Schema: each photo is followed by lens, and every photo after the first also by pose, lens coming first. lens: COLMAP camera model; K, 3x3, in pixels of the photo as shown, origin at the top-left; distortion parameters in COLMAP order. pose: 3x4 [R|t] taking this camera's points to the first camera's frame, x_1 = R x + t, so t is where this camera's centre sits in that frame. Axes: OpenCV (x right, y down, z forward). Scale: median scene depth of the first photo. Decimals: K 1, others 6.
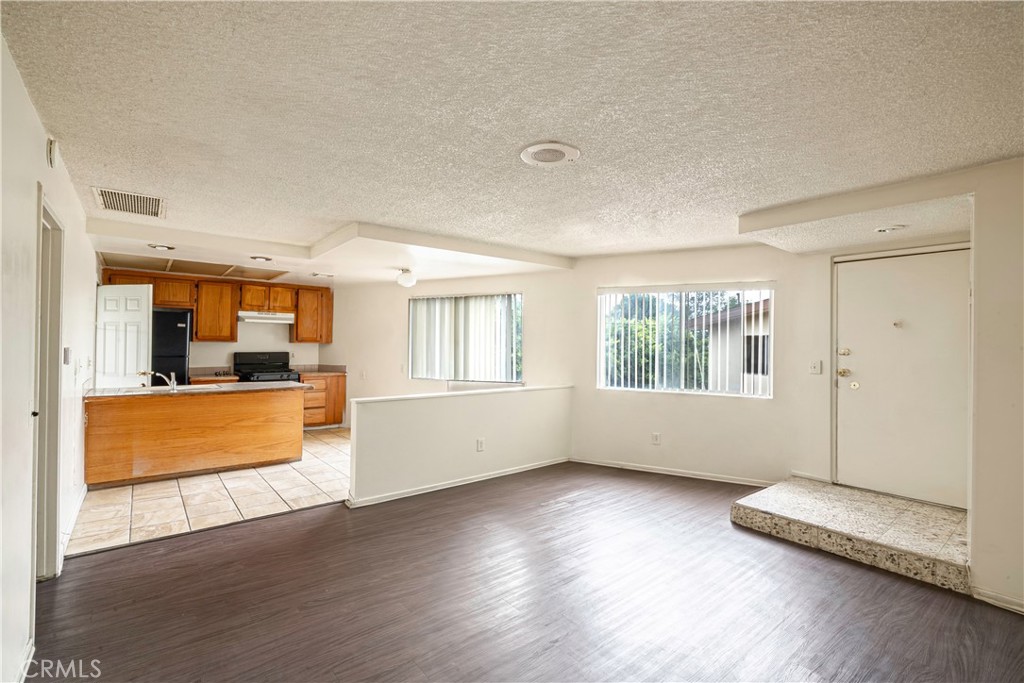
lens RADIAL K [[471.1, 0, 511.8], [0, 471.1, 339.6], [0, 0, 1]] dist [0.000459, 0.001315]
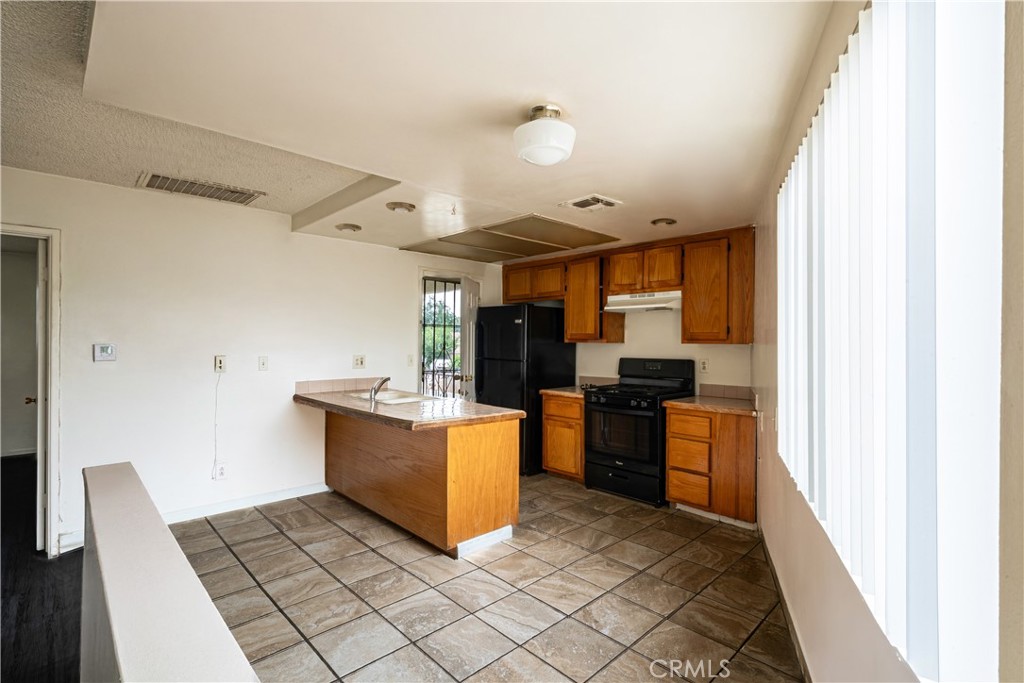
lens RADIAL K [[471.1, 0, 493.4], [0, 471.1, 345.6], [0, 0, 1]] dist [0.000459, 0.001315]
pose [[0.068060, 0.001108, -0.997681, 0.104199], [0.007335, 0.999972, 0.001611, 0.009851], [0.997654, -0.007428, 0.068050, 1.035937]]
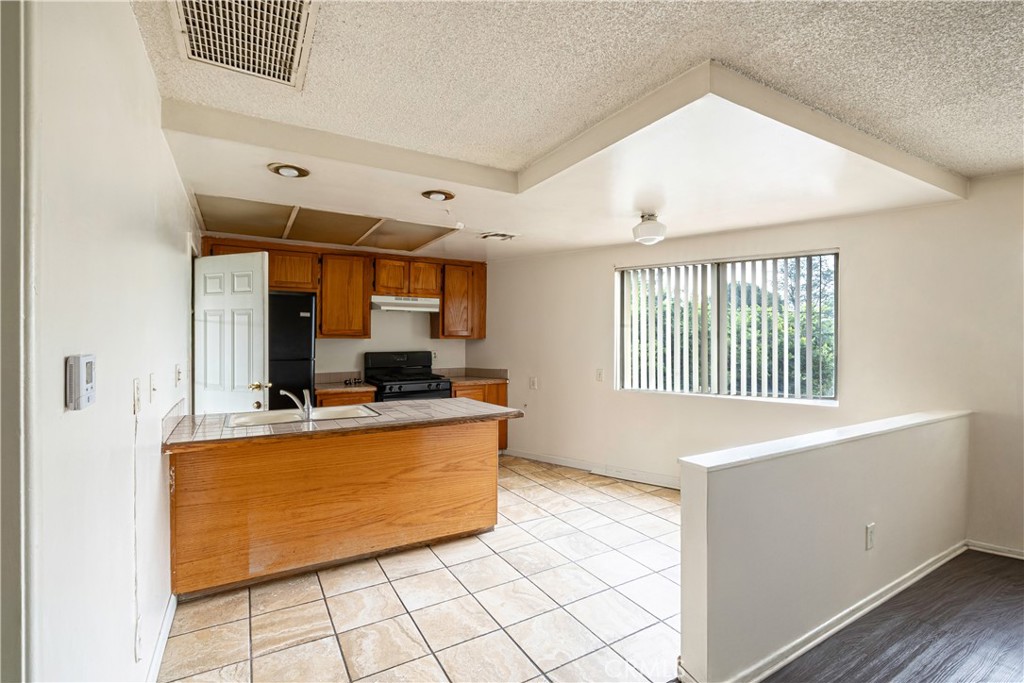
lens RADIAL K [[471.1, 0, 511.3], [0, 471.1, 338.7], [0, 0, 1]] dist [0.000459, 0.001315]
pose [[0.988708, -0.009755, -0.149535, -0.339802], [0.011076, 0.999907, 0.008003, 0.003147], [0.149443, -0.009569, 0.988724, 0.411063]]
